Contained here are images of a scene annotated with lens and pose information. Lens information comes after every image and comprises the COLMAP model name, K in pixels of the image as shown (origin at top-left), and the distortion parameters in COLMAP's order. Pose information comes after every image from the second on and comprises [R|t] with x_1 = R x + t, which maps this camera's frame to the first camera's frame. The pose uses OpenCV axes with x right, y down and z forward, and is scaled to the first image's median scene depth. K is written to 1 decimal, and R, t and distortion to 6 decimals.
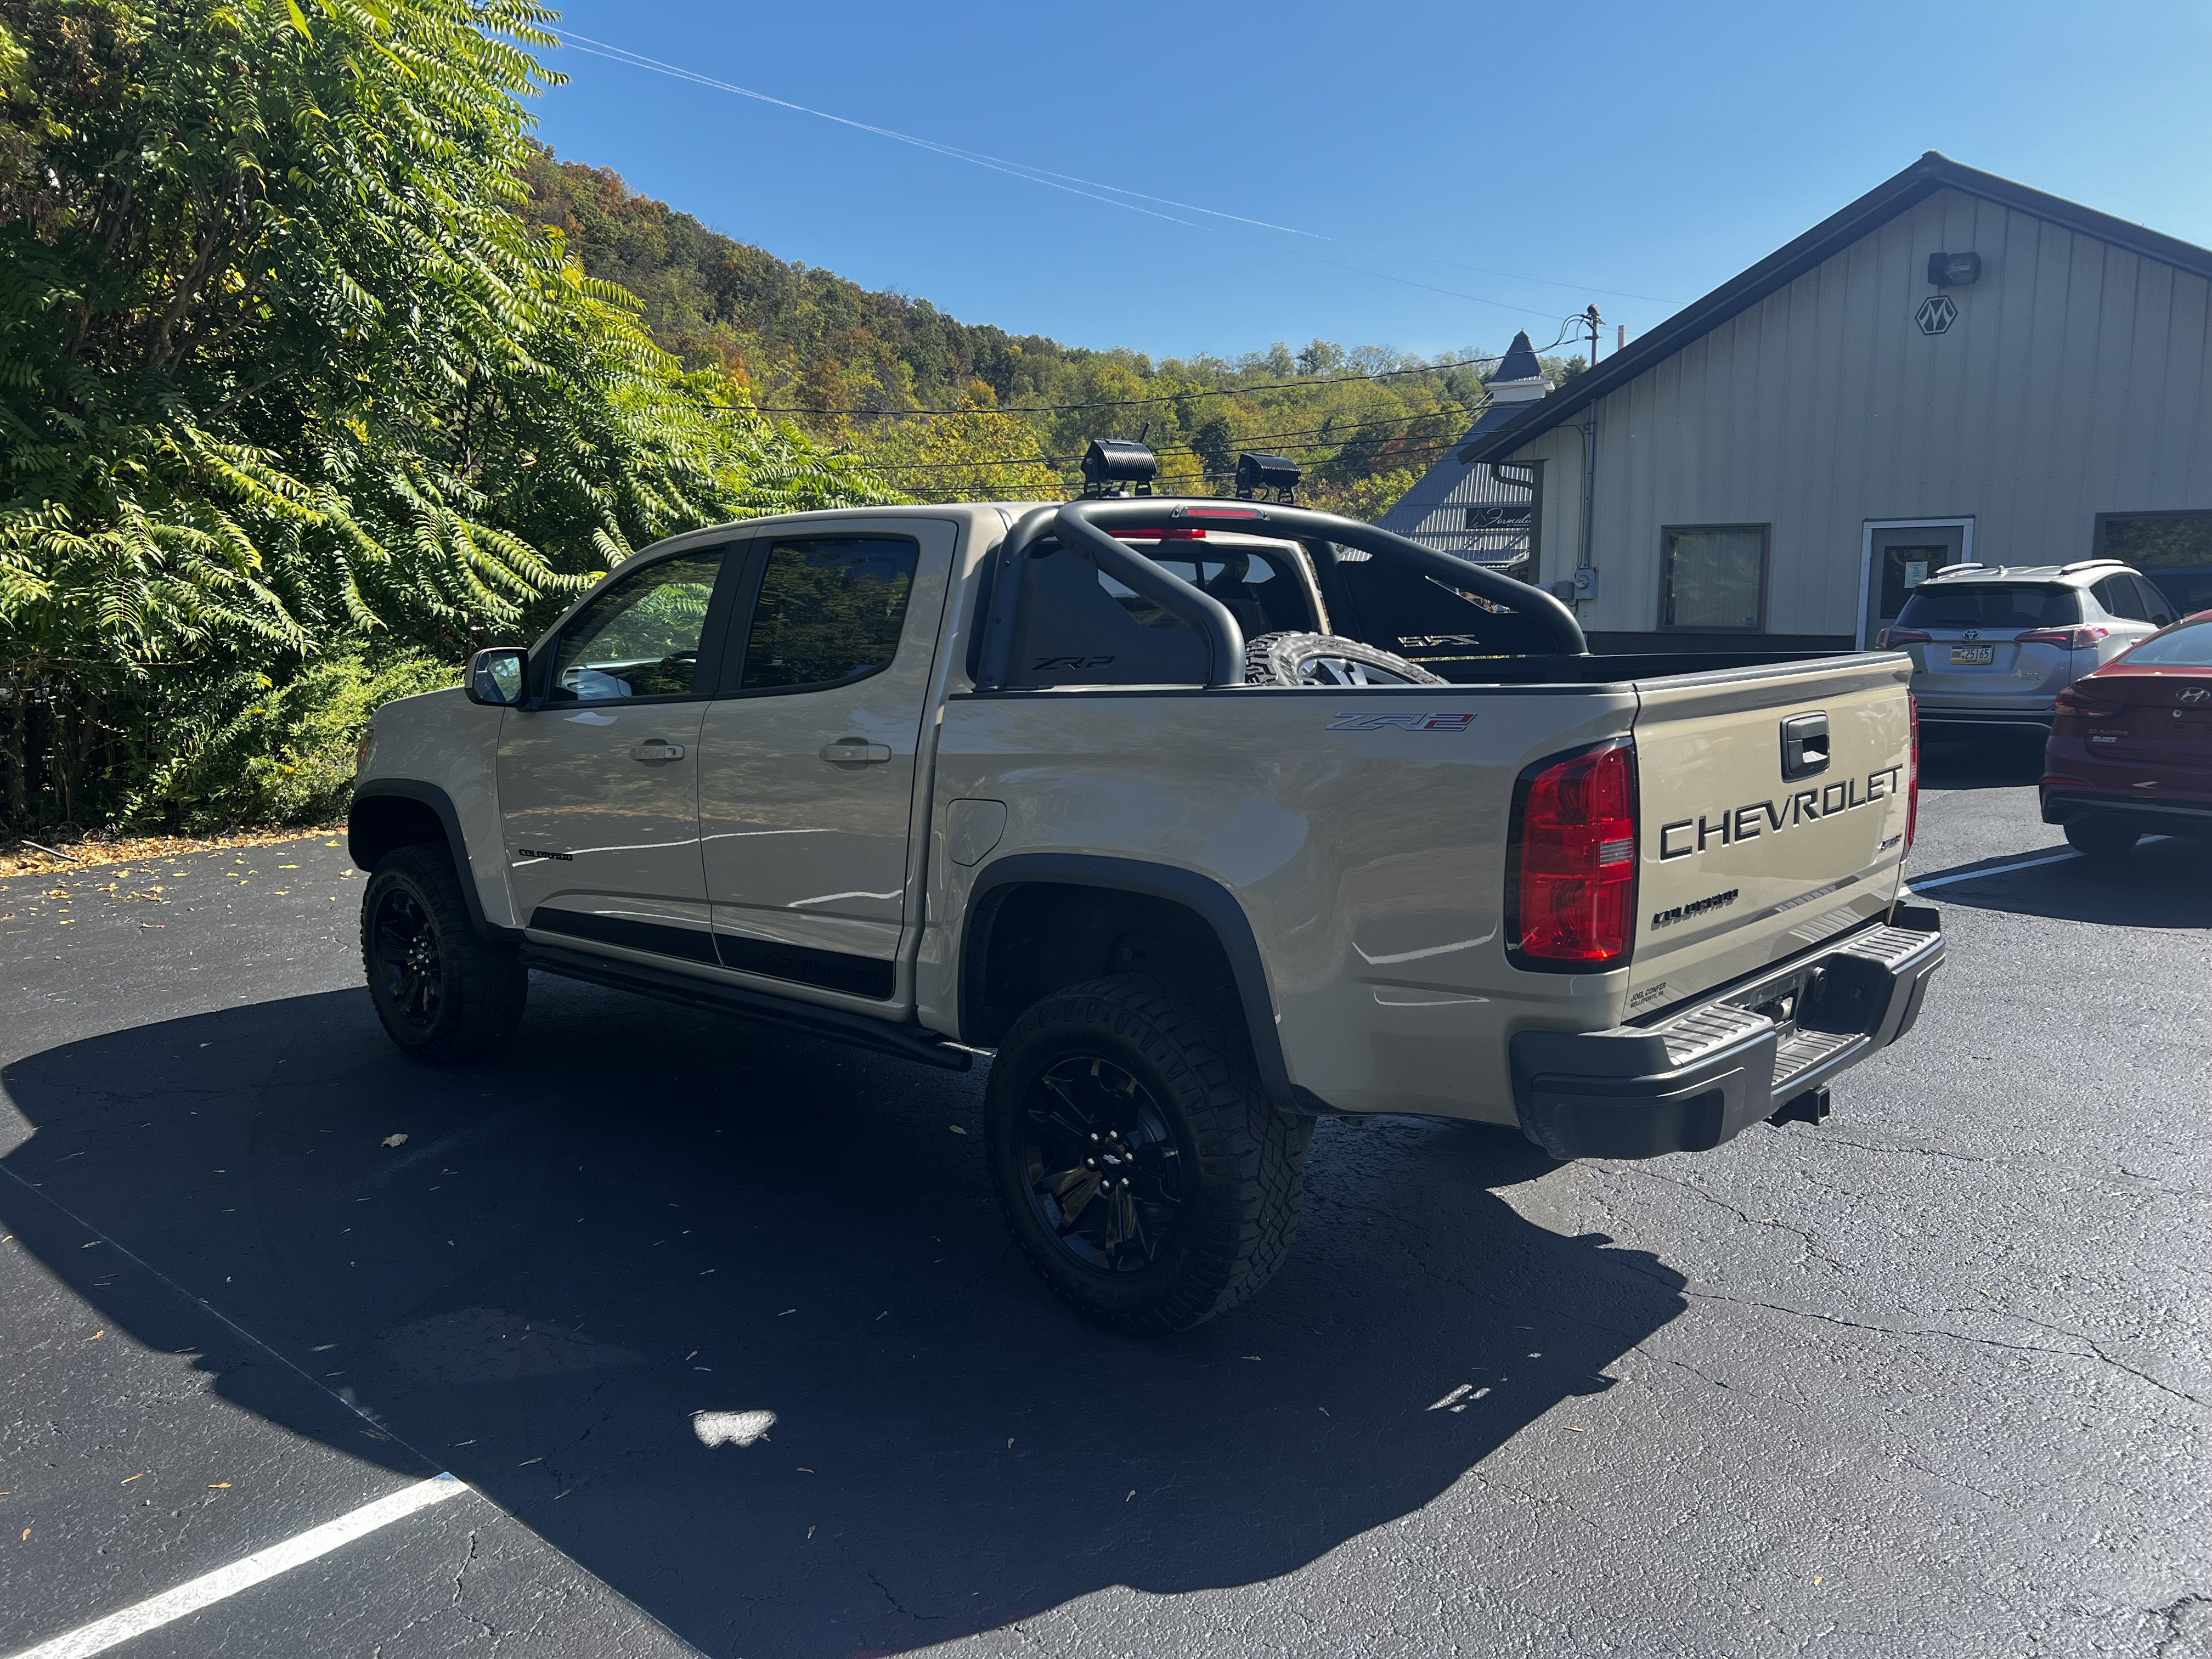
lens RADIAL K [[1662.0, 0, 1125.0], [0, 1662.0, 833.2], [0, 0, 1]] dist [0.053546, -0.061121]
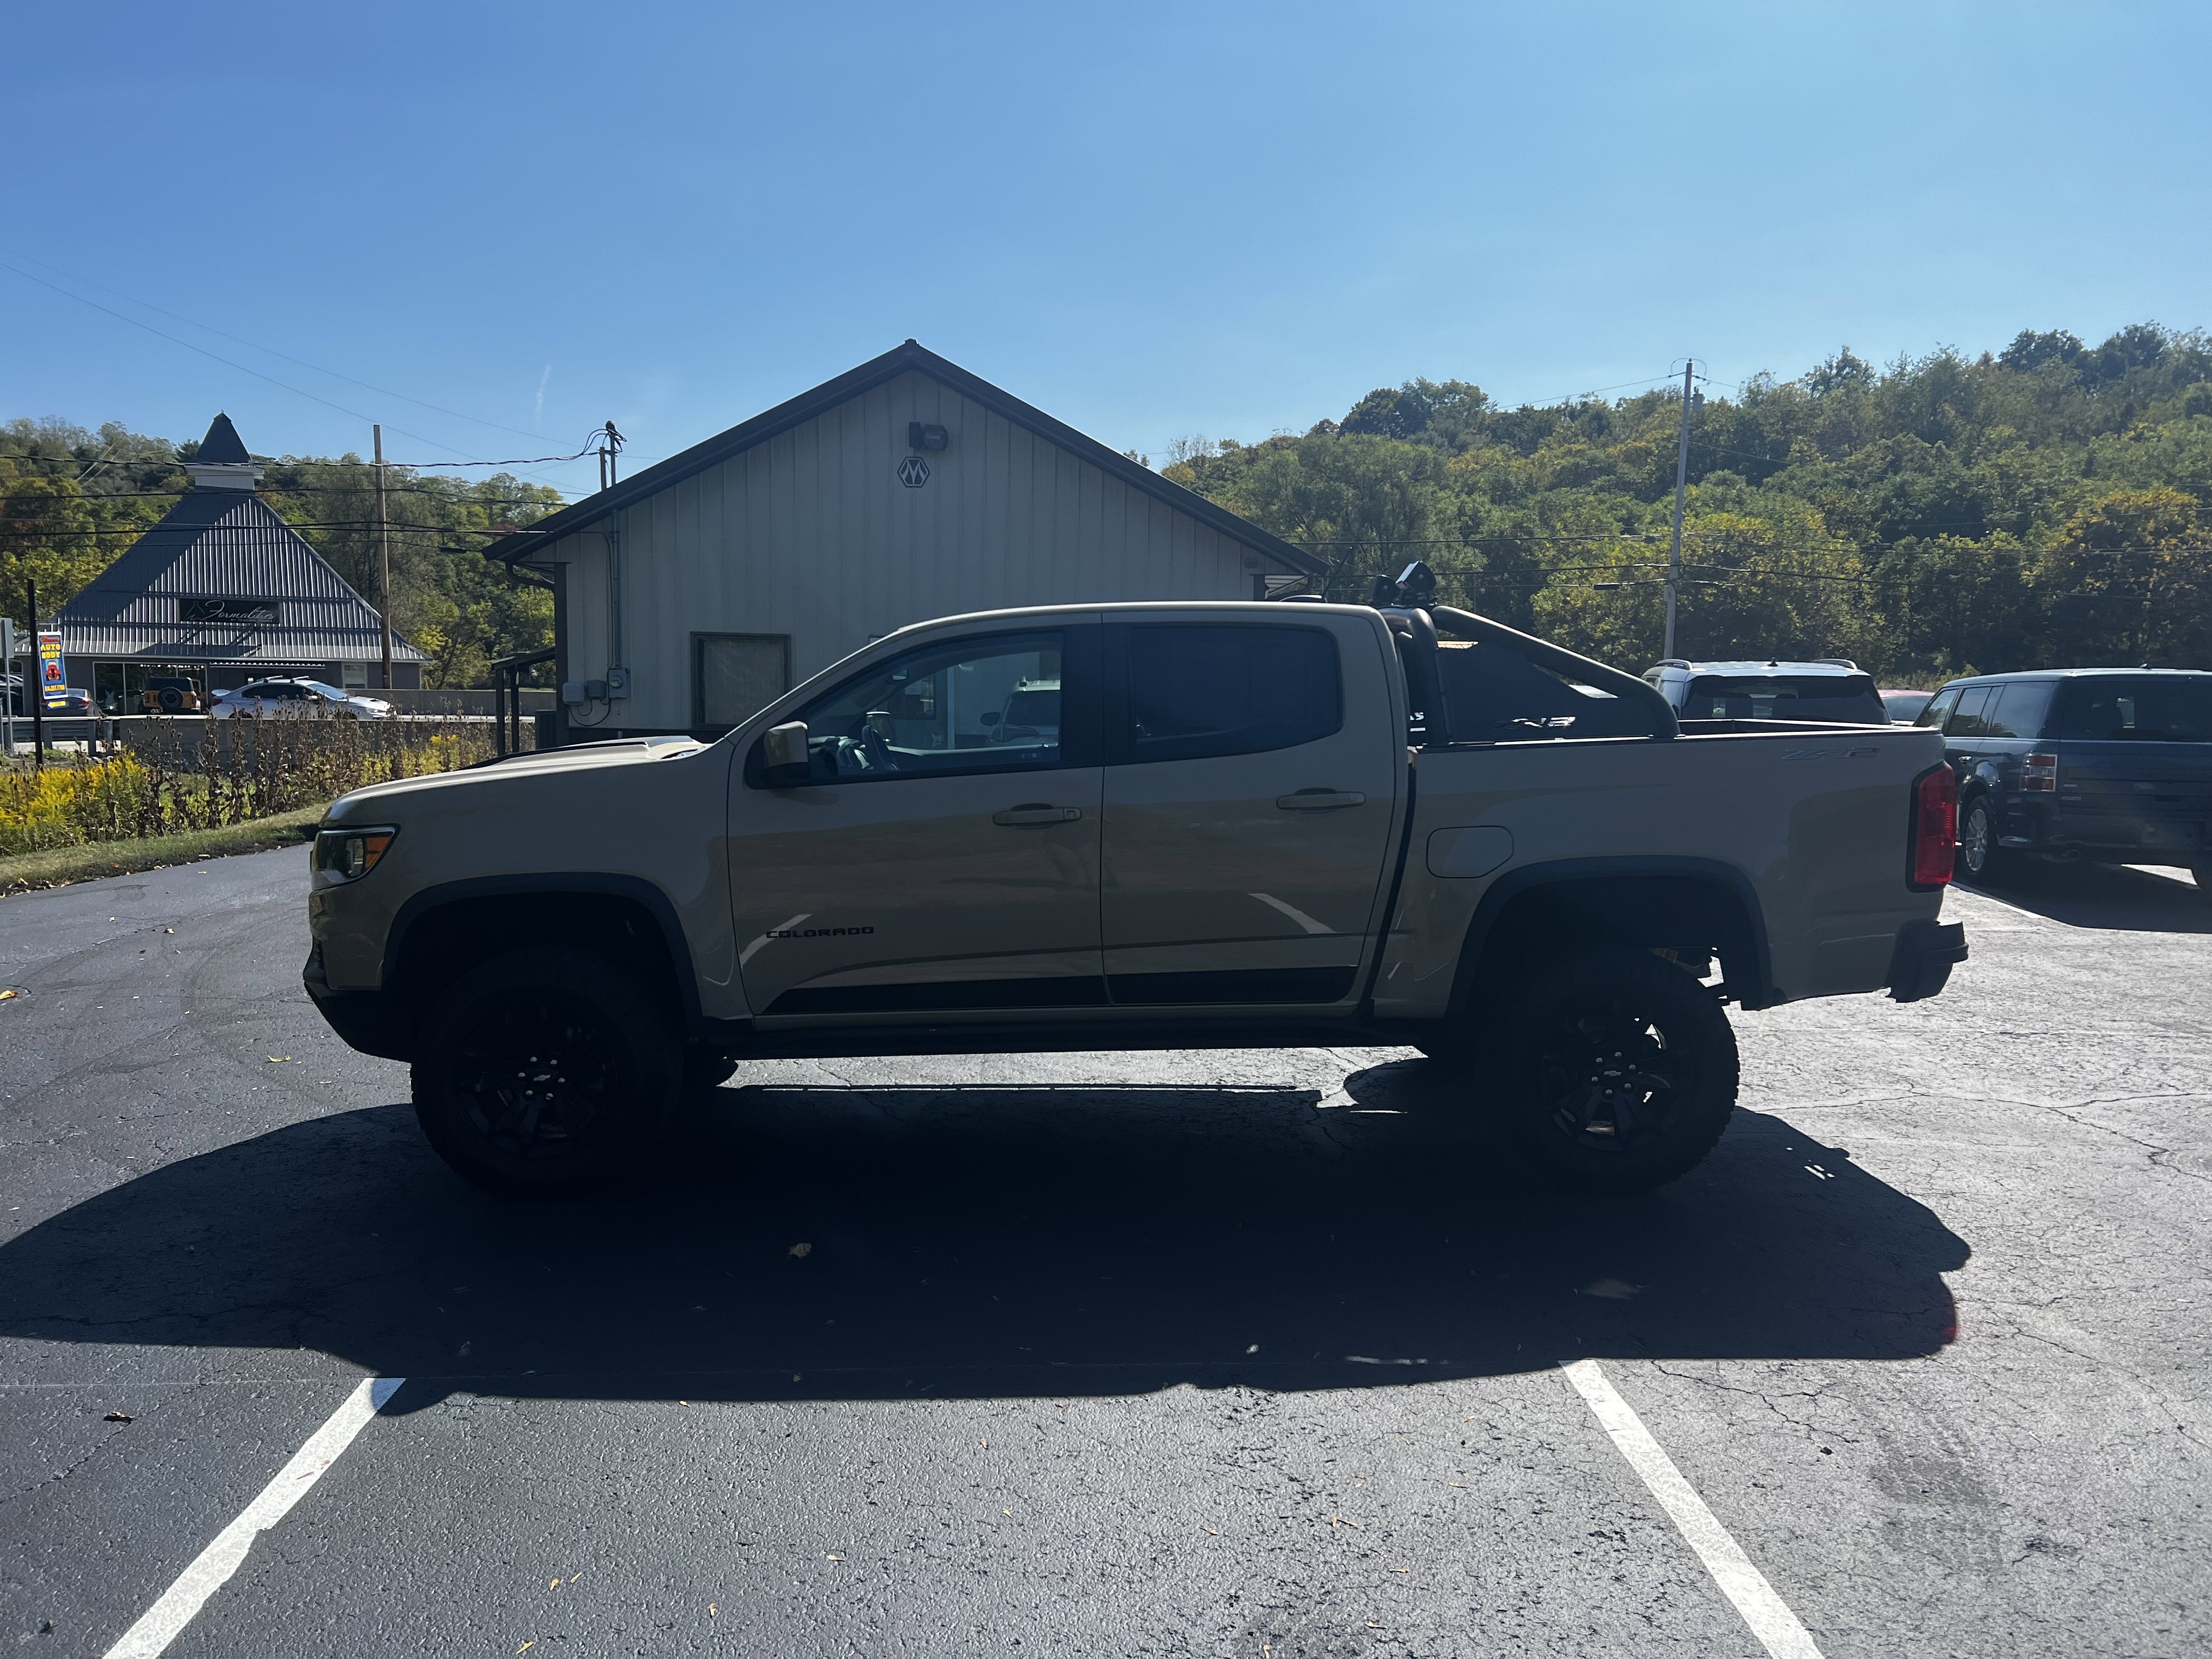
lens RADIAL K [[1662.0, 0, 1101.8], [0, 1662.0, 836.9], [0, 0, 1]] dist [0.053546, -0.061121]
pose [[0.703298, -0.045973, 0.709407, -0.297626], [0.089297, 0.995716, -0.024001, -0.001580], [-0.705264, 0.080228, 0.704390, 0.067689]]
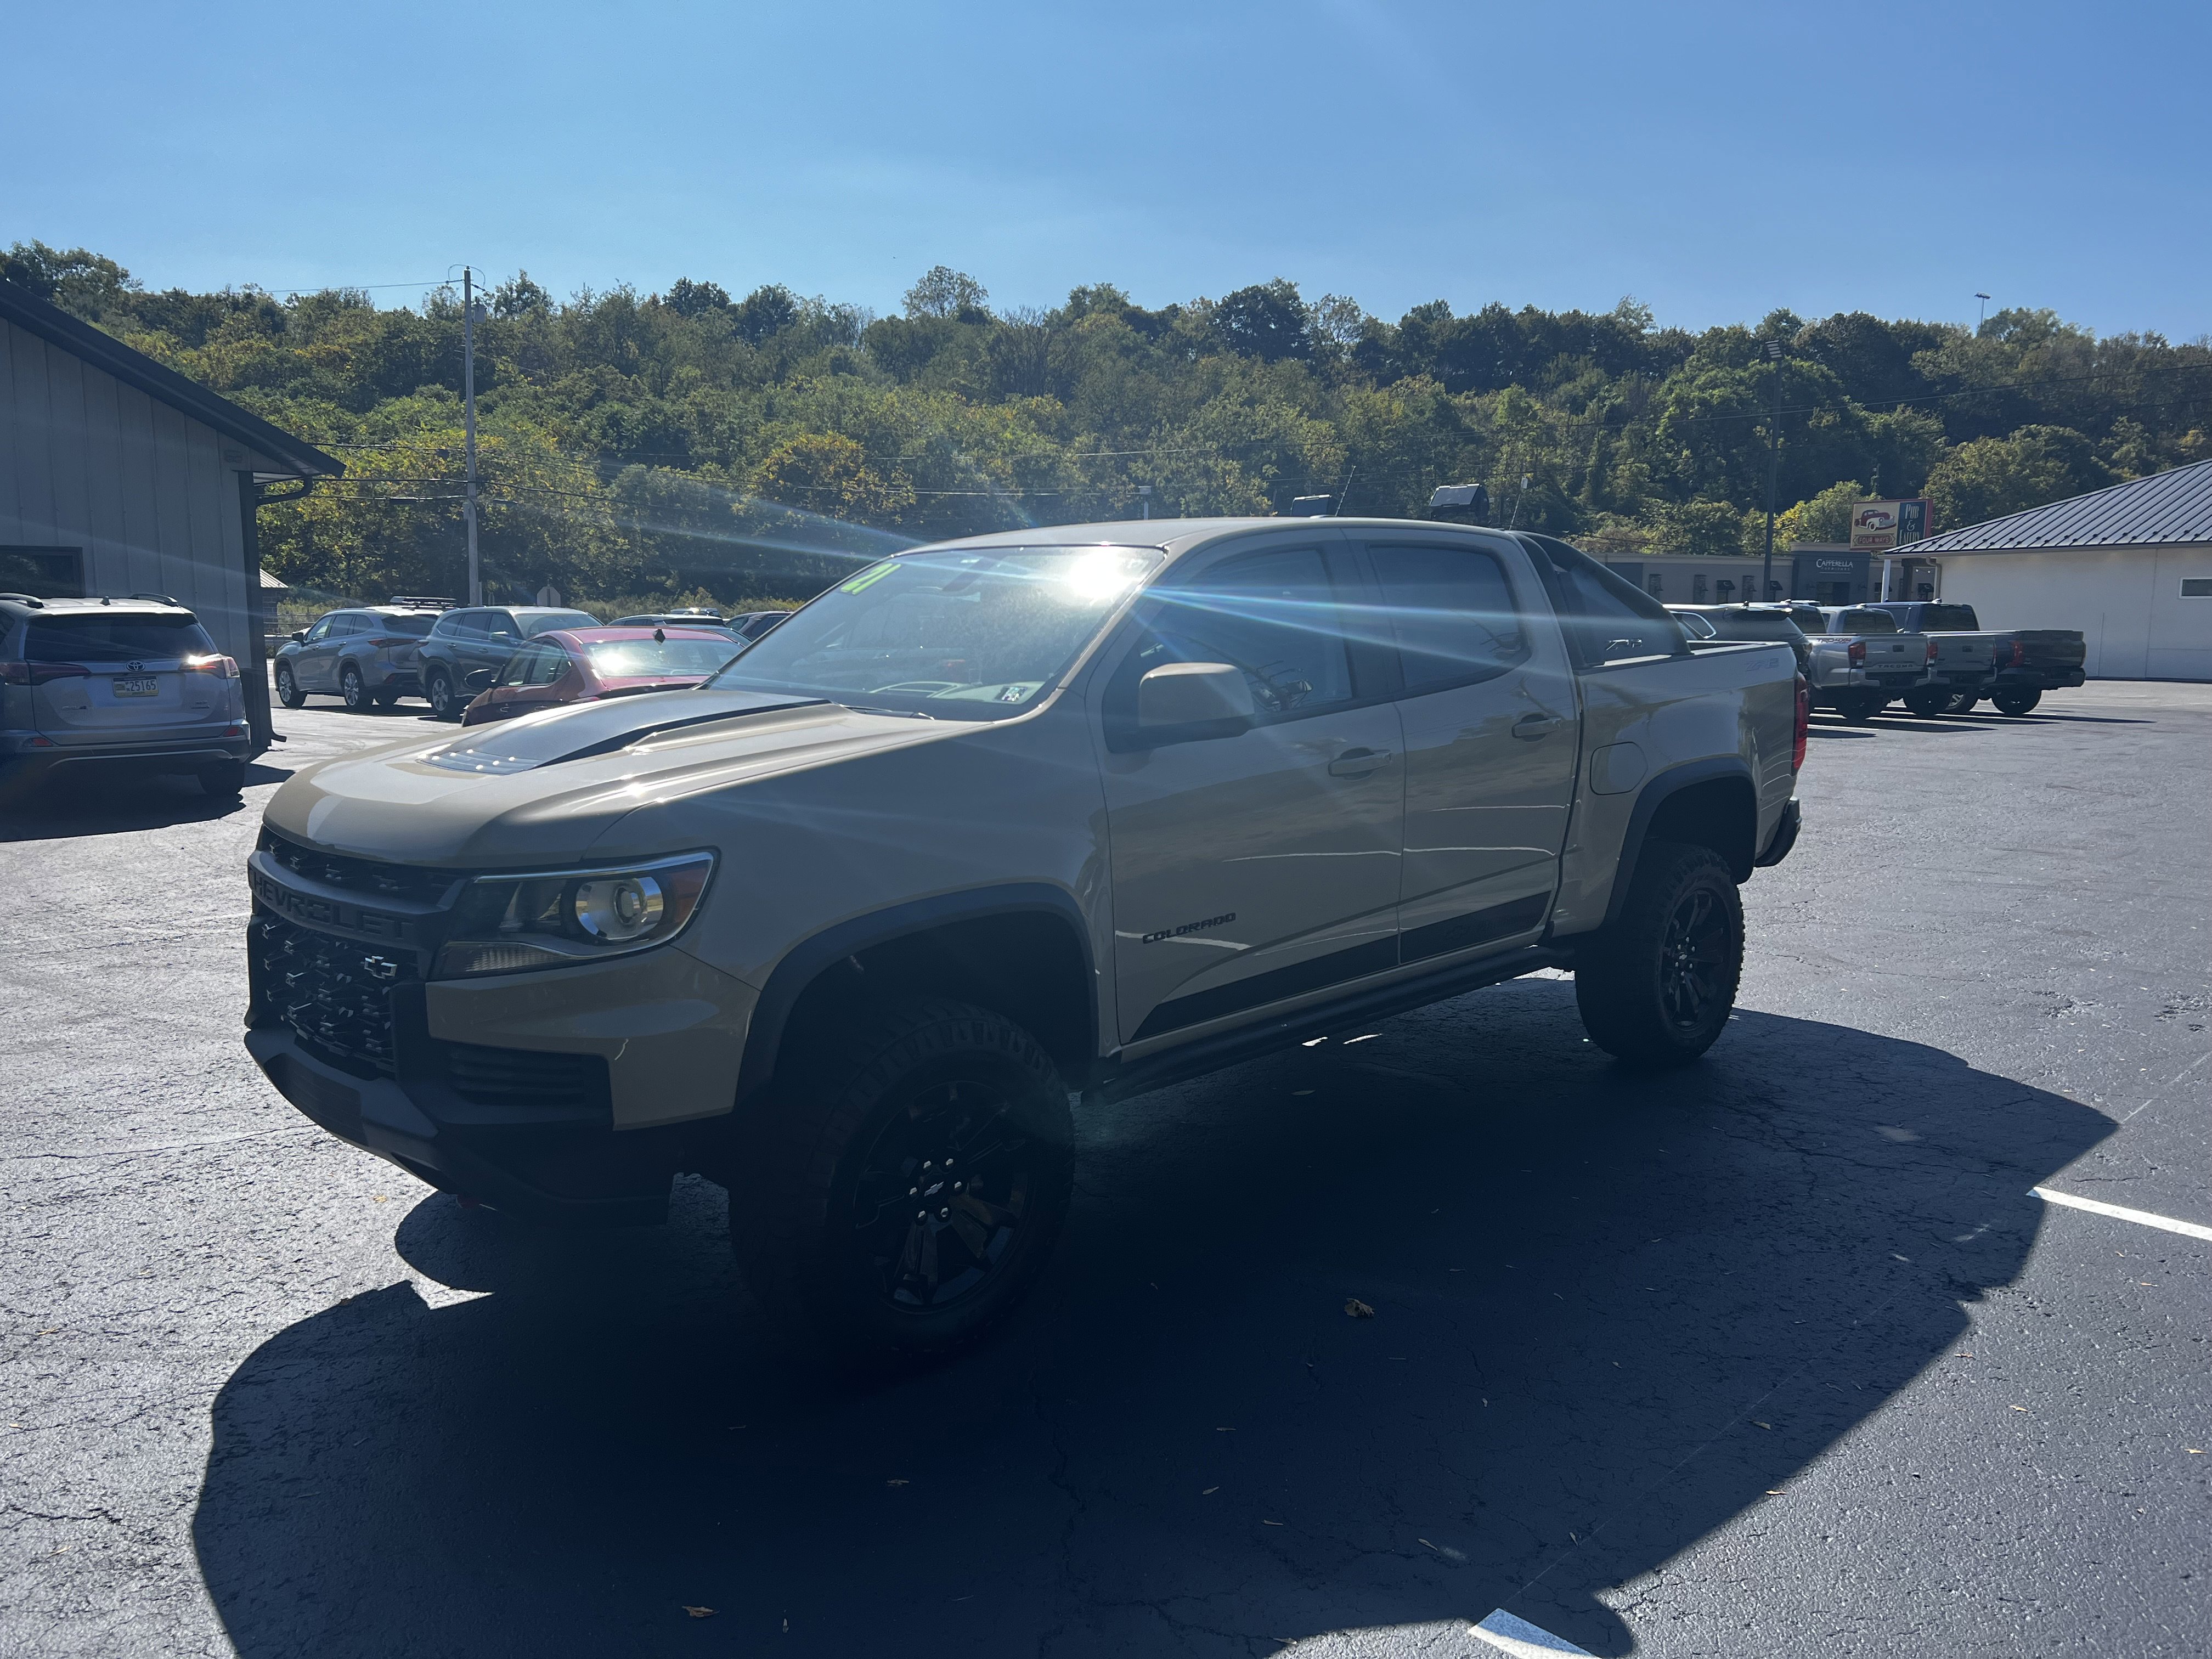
lens RADIAL K [[1662.0, 0, 1108.5], [0, 1662.0, 836.7], [0, 0, 1]] dist [0.053546, -0.061121]
pose [[0.045967, -0.120529, 0.991645, -0.359526], [0.146995, 0.982704, 0.112629, -0.039495], [-0.988069, 0.140589, 0.062889, 0.322397]]
